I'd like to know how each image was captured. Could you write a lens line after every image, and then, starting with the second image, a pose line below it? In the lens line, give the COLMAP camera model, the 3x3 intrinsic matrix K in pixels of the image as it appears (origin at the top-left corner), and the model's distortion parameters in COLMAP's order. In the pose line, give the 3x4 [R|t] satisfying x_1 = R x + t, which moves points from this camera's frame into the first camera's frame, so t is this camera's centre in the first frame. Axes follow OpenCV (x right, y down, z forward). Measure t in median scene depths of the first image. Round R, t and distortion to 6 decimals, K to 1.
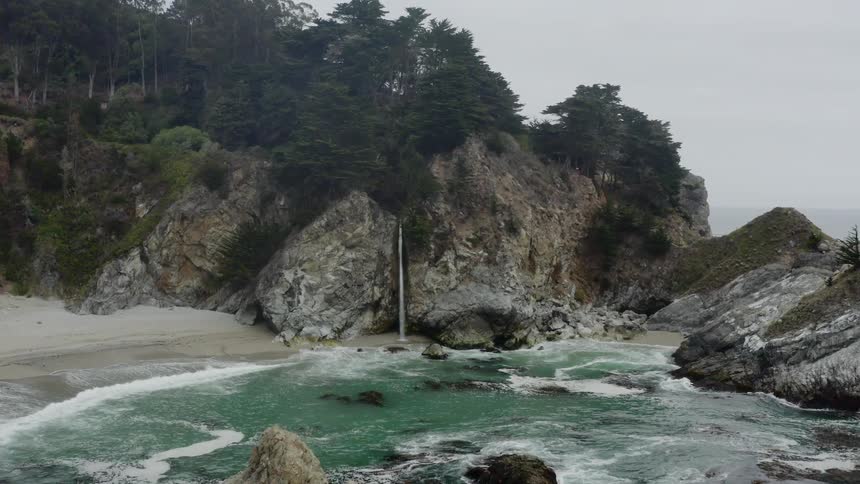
lens RADIAL K [[964.1, 0, 425.5], [0, 964.1, 244.5], [0, 0, 1]] dist [-0.187023, 0.000000]
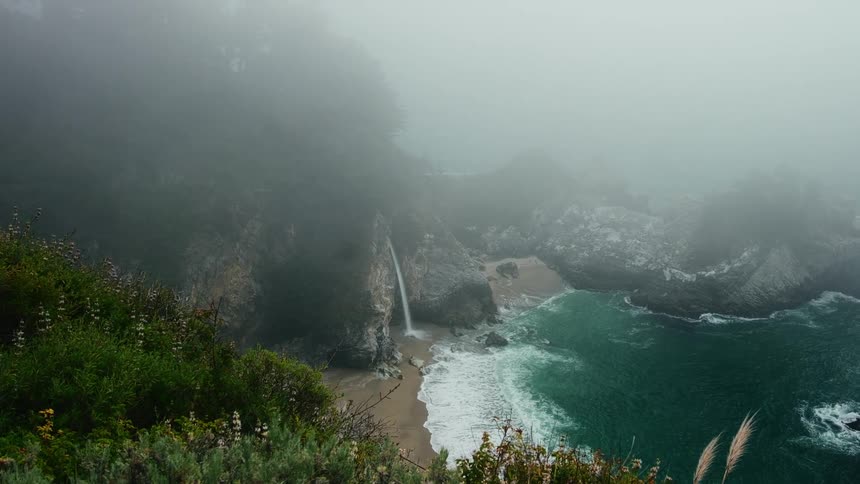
lens RADIAL K [[844.6, 0, 429.7], [0, 844.6, 235.8], [0, 0, 1]] dist [-0.044597, 0.000000]
pose [[0.550281, -0.234614, 0.801340, -0.726852], [0.024668, 0.963862, 0.265257, -0.251022], [-0.834615, -0.126198, 0.536183, 0.458041]]
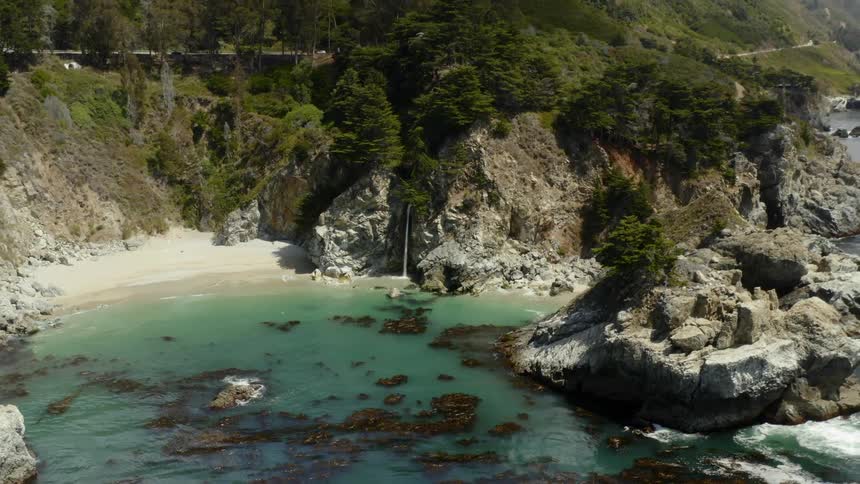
lens RADIAL K [[964.1, 0, 430.2], [0, 964.1, 240.5], [0, 0, 1]] dist [-0.187023, 0.000000]
pose [[0.895563, 0.066867, -0.439882, 0.590023], [0.000686, 0.988434, 0.151650, -0.158380], [0.444935, -0.136114, 0.885159, -0.195376]]
